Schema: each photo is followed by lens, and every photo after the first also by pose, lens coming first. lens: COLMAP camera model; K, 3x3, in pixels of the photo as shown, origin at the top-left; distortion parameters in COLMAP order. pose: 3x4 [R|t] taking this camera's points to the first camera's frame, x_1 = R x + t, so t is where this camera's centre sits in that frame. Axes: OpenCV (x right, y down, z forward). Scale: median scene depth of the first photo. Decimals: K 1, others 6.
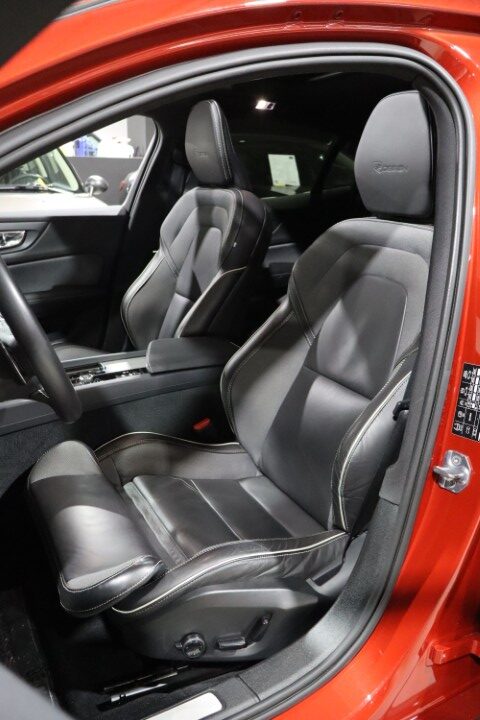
lens RADIAL K [[607.2, 0, 240.0], [0, 607.2, 360.0], [0, 0, 1]] dist [-0.006996, -0.001214]
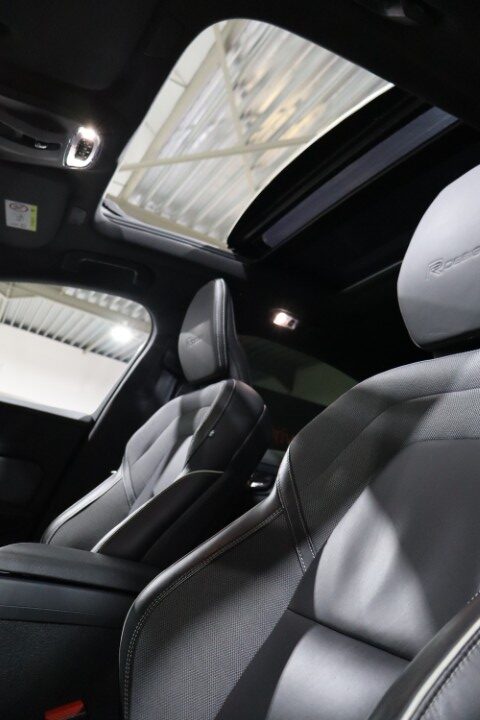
lens RADIAL K [[607.2, 0, 240.0], [0, 607.2, 360.0], [0, 0, 1]] dist [-0.006996, -0.001214]
pose [[0.987655, 0.130946, -0.085967, 0.078754], [-0.156642, 0.828040, -0.538343, 0.111604], [0.000691, 0.545164, 0.838329, 0.446915]]
